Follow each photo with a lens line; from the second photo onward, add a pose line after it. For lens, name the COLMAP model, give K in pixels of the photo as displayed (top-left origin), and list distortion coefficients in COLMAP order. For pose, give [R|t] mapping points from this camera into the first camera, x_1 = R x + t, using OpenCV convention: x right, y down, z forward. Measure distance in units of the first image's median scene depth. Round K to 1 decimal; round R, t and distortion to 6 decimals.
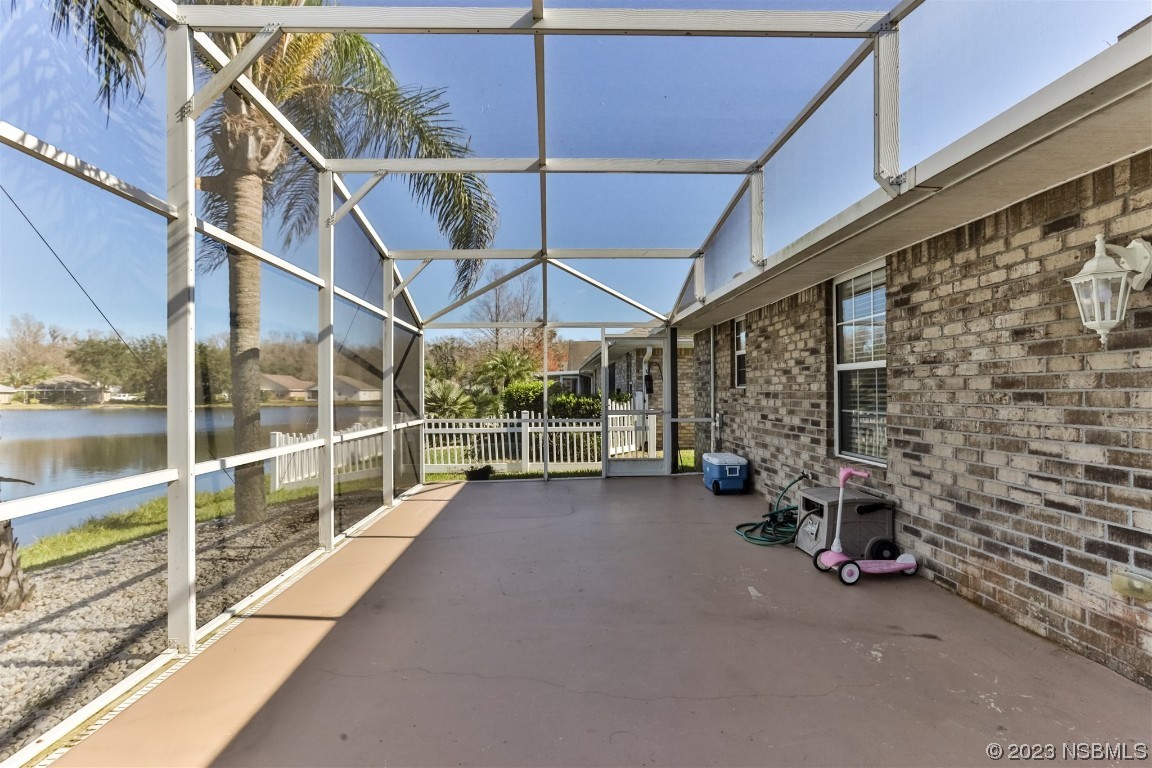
lens RADIAL K [[580.7, 0, 567.9], [0, 580.7, 390.7], [0, 0, 1]] dist [-0.032347, 0.026056]
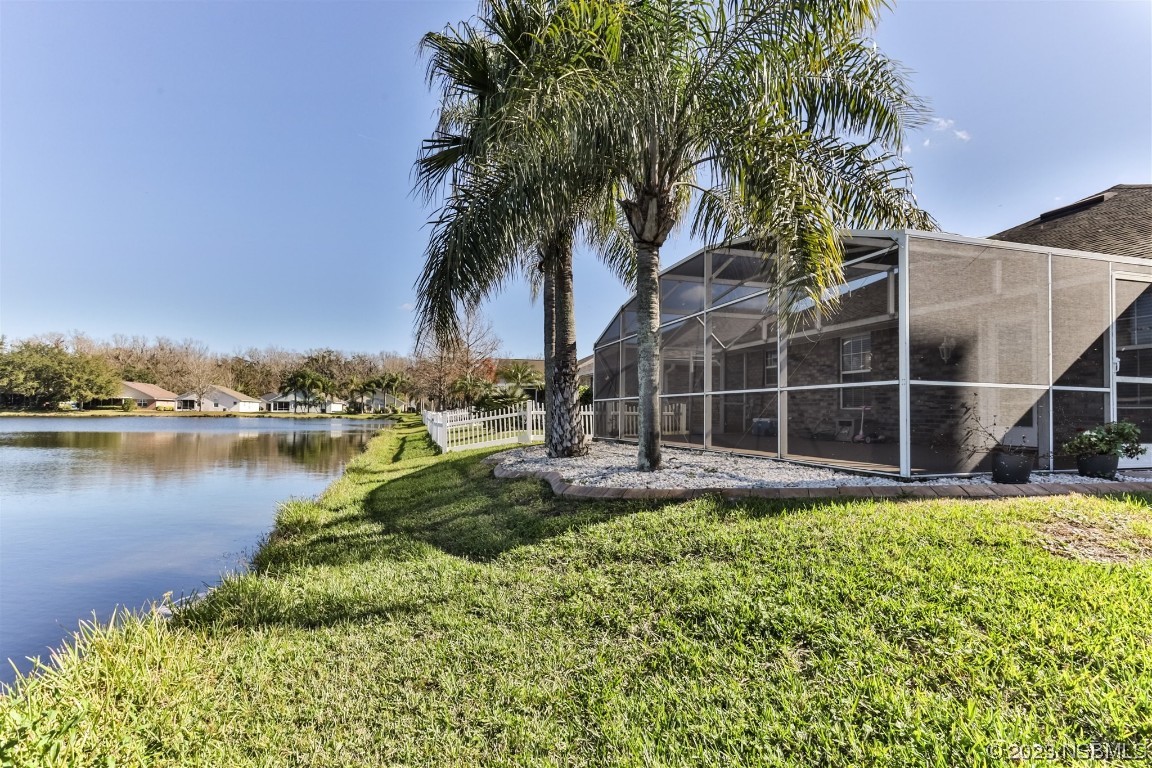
lens RADIAL K [[559.5, 0, 580.6], [0, 559.5, 387.3], [0, 0, 1]] dist [-0.051089, 0.038678]
pose [[0.968035, 0.028611, 0.249180, -0.995016], [-0.018688, 0.998939, -0.042098, 0.118319], [-0.250120, 0.036096, 0.967542, -0.831879]]
